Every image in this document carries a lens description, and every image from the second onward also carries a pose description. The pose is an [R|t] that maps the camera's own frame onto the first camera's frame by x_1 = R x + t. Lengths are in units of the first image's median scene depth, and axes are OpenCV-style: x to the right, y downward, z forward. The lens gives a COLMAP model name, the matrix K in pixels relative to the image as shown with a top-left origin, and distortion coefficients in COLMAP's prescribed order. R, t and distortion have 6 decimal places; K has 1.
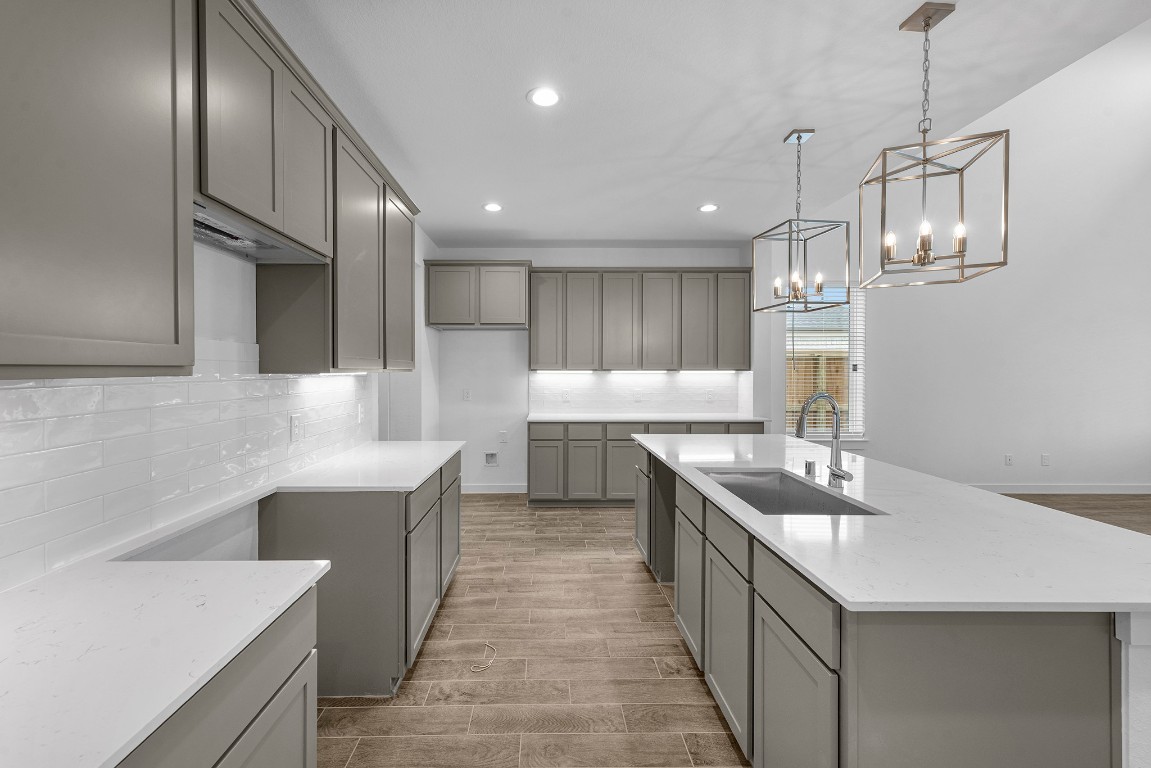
lens RADIAL K [[465.1, 0, 553.0], [0, 465.1, 371.9], [0, 0, 1]] dist [0.003421, 0.000189]
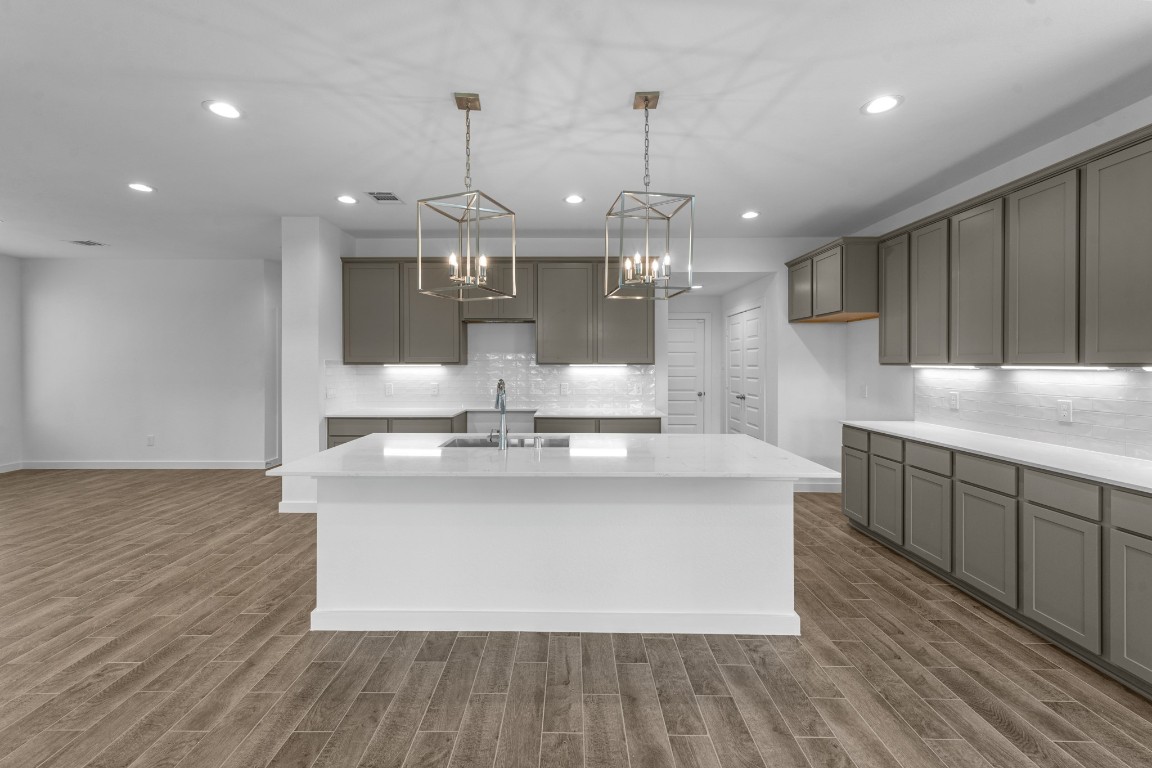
lens RADIAL K [[470.3, 0, 576.5], [0, 470.3, 365.0], [0, 0, 1]] dist [0.008776, -0.000147]
pose [[0.002122, 0.004616, -0.999987, 0.910960], [-0.004967, 0.999977, 0.004605, -0.003979], [0.999985, 0.004957, 0.002145, 0.554125]]
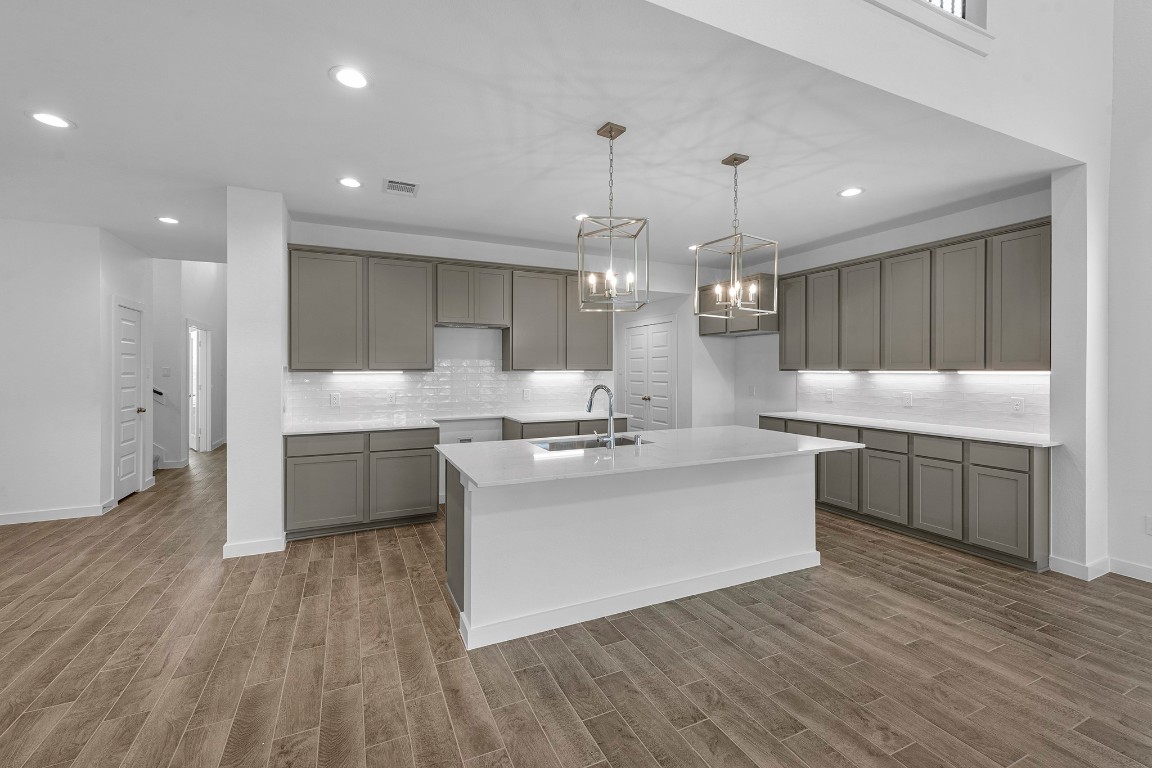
lens RADIAL K [[476.3, 0, 579.0], [0, 476.3, 370.7], [0, 0, 1]] dist [0.008605, 0.000033]
pose [[0.431336, 0.003934, -0.902183, 0.891375], [-0.003851, 0.999989, 0.002520, -0.003318], [0.902183, 0.002387, 0.431346, 0.110476]]
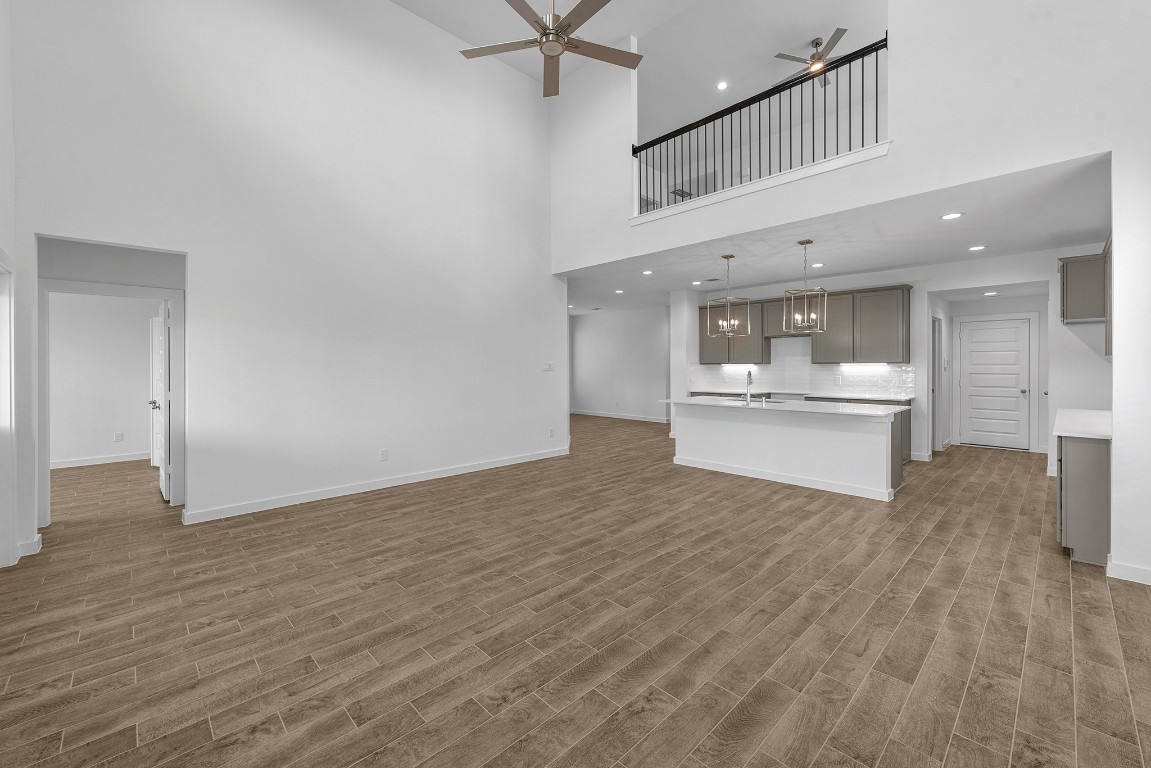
lens RADIAL K [[483.1, 0, 560.3], [0, 483.1, 373.3], [0, 0, 1]] dist [0.000496, -0.000046]
pose [[-0.729548, 0.020049, -0.683635, 1.685321], [0.005031, 0.999701, 0.023949, -0.011552], [0.683911, 0.014033, -0.729431, 1.130901]]
